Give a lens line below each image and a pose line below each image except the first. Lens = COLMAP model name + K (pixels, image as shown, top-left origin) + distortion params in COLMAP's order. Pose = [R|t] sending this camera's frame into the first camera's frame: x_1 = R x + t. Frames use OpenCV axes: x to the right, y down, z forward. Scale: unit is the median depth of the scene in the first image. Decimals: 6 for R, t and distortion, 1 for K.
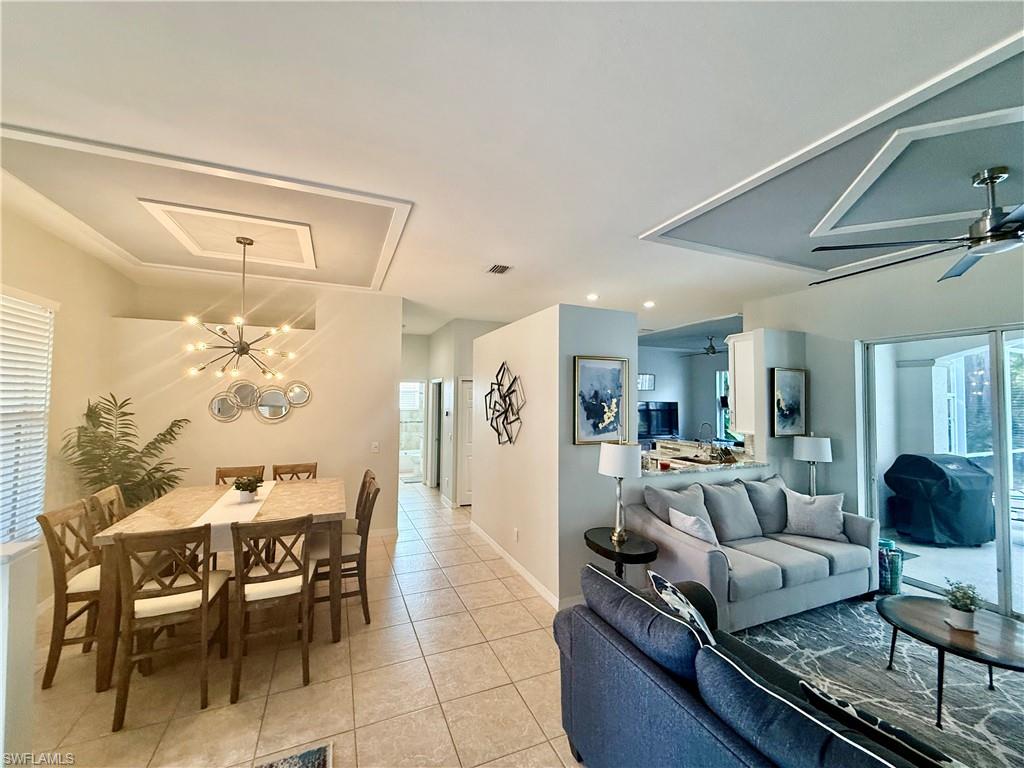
lens RADIAL K [[408.4, 0, 509.8], [0, 408.4, 384.8], [0, 0, 1]] dist [-0.000009, 0.000175]
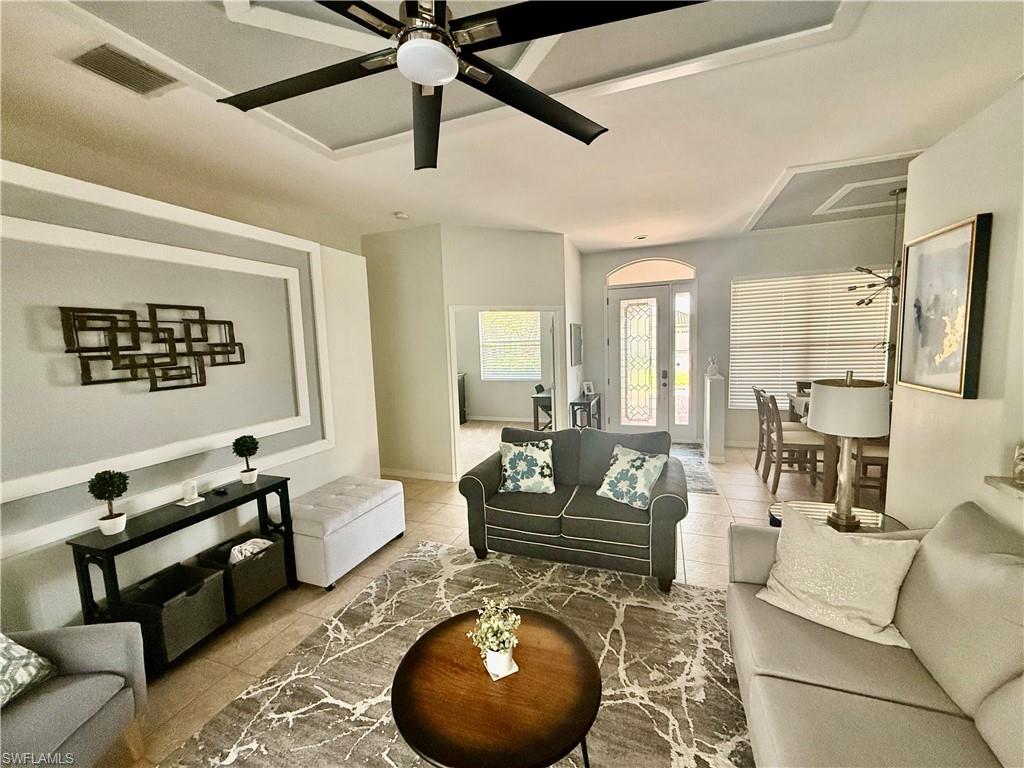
lens RADIAL K [[408.4, 0, 509.8], [0, 408.4, 384.8], [0, 0, 1]] dist [-0.000009, 0.000175]
pose [[-0.693983, 0.090330, -0.714302, 0.990278], [0.052601, 0.995808, 0.074825, 0.062439], [0.718067, 0.014354, -0.695826, 0.950362]]
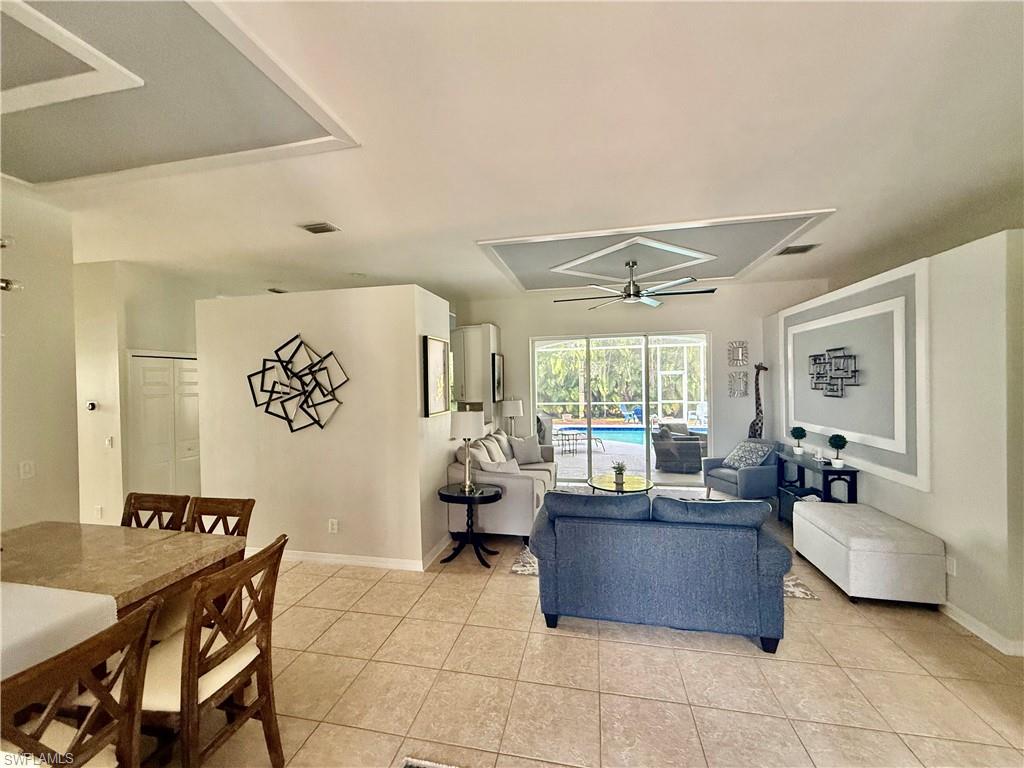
lens RADIAL K [[403.4, 0, 512.0], [0, 403.4, 384.0], [0, 0, 1]] dist [-0.011882, 0.000046]
pose [[0.577736, -0.025108, 0.815838, -0.560273], [-0.004884, 0.999403, 0.034216, 0.018895], [-0.816209, -0.023752, 0.577268, 0.186724]]
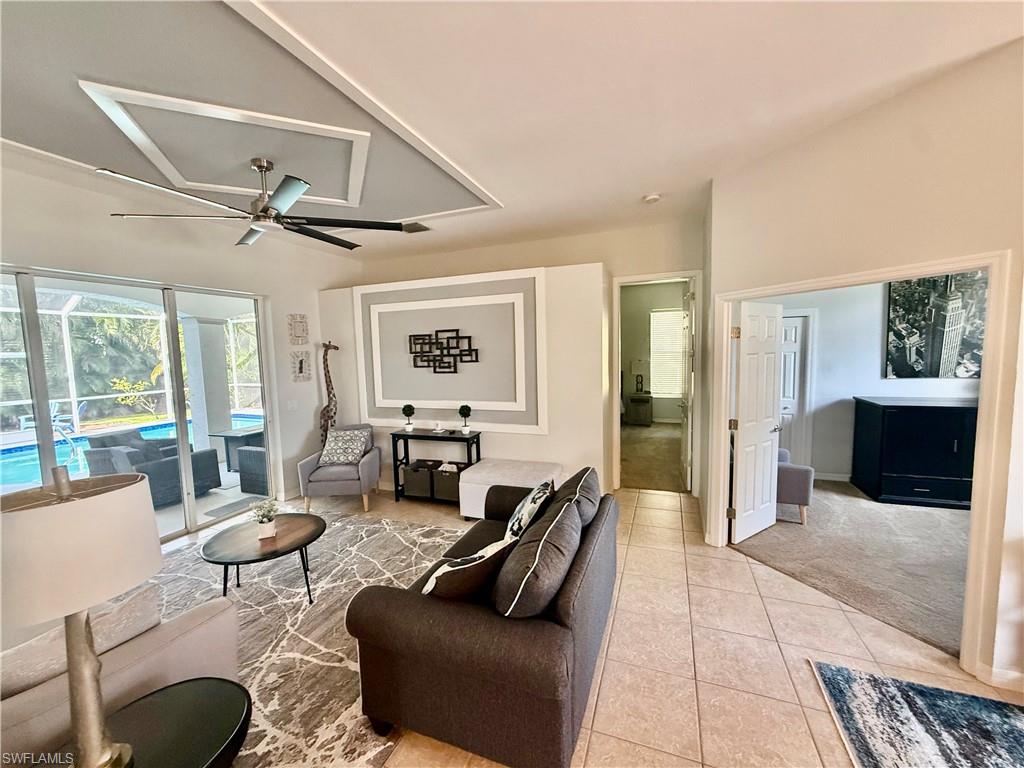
lens RADIAL K [[408.4, 0, 509.8], [0, 408.4, 384.8], [0, 0, 1]] dist [-0.000009, 0.000175]
pose [[-0.713223, -0.052459, 0.698972, -0.155920], [-0.004399, 0.997511, 0.070377, 0.035441], [-0.700924, 0.047120, -0.711678, 0.874117]]
